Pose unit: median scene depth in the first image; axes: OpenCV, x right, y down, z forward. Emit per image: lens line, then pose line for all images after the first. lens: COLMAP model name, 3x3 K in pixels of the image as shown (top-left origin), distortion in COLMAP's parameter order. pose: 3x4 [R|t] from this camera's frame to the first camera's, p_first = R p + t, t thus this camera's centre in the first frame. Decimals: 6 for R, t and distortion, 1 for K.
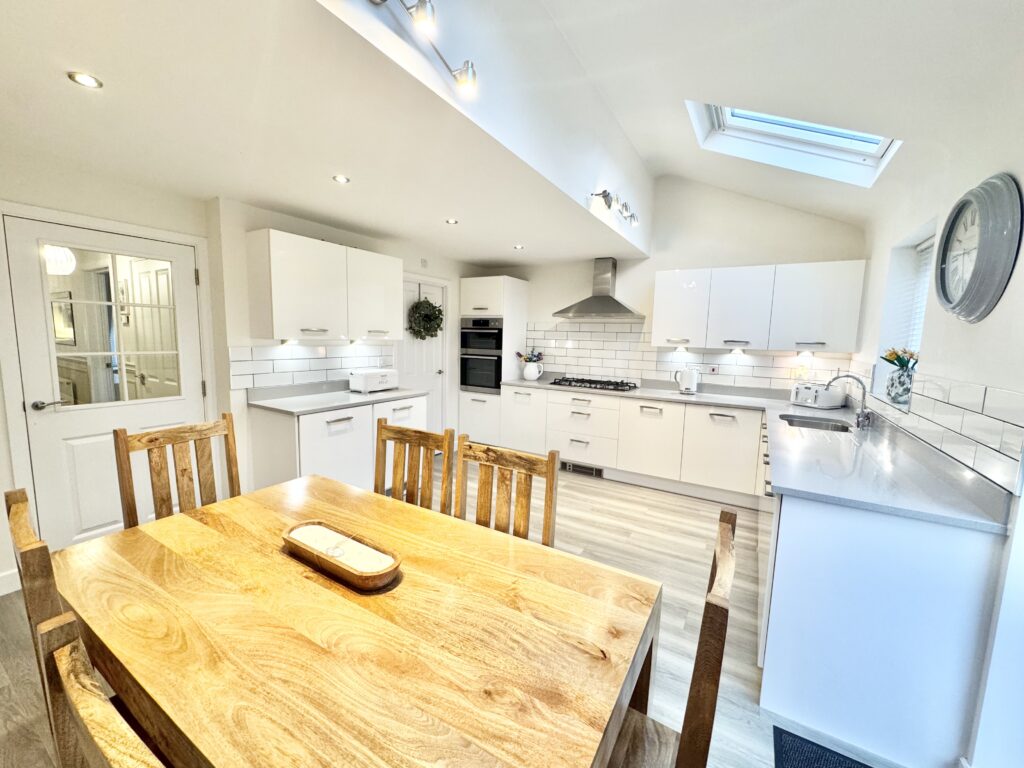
lens RADIAL K [[411.2, 0, 512.0], [0, 411.2, 384.0], [0, 0, 1]] dist [-0.000221, -0.000124]
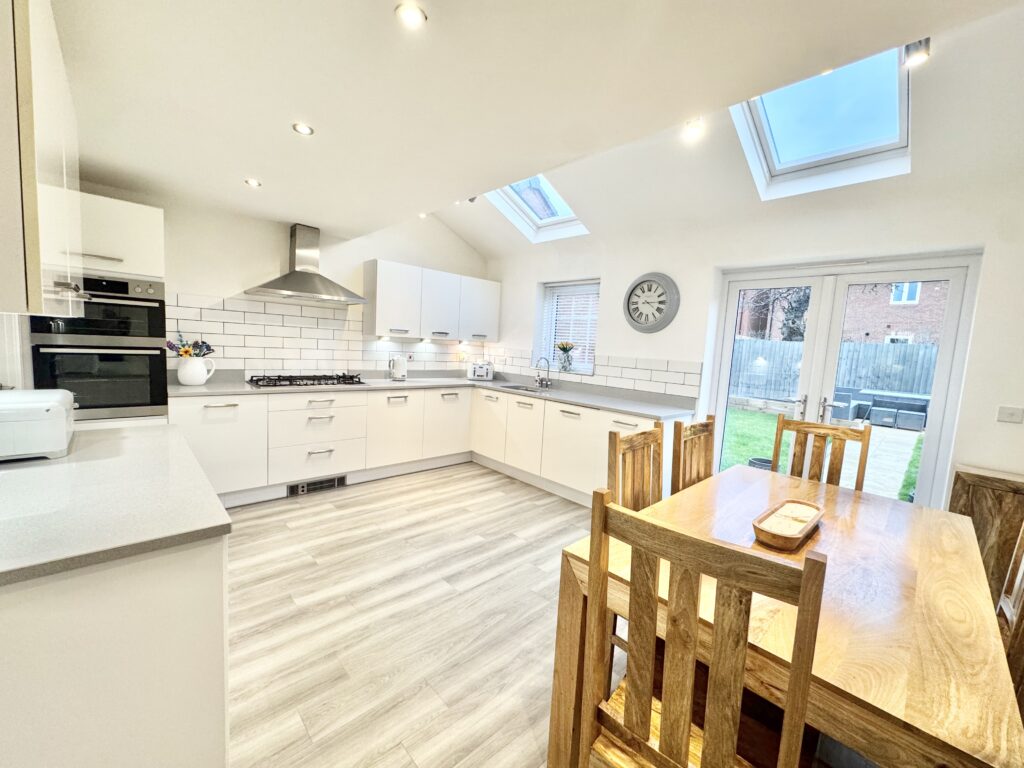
lens RADIAL K [[411.2, 0, 512.0], [0, 411.2, 384.0], [0, 0, 1]] dist [-0.000221, -0.000124]
pose [[0.266094, -0.106022, 0.958099, -0.546702], [0.060893, 0.993797, 0.093060, -0.050910], [-0.962022, 0.033579, 0.270899, 0.448442]]
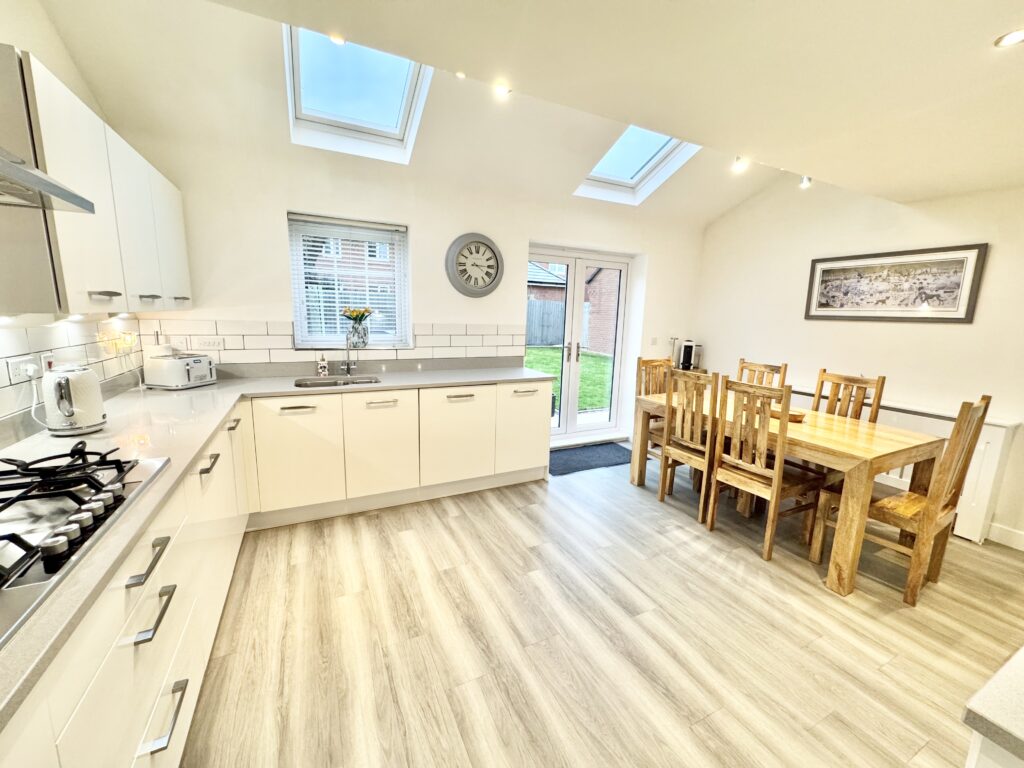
lens RADIAL K [[407.3, 0, 512.0], [0, 407.3, 384.0], [0, 0, 1]] dist [-0.007482, -0.000072]
pose [[-0.840986, -0.137804, 0.523214, -0.117694], [0.014547, 0.960913, 0.276467, -0.124064], [-0.540862, 0.240116, -0.806110, 1.128610]]
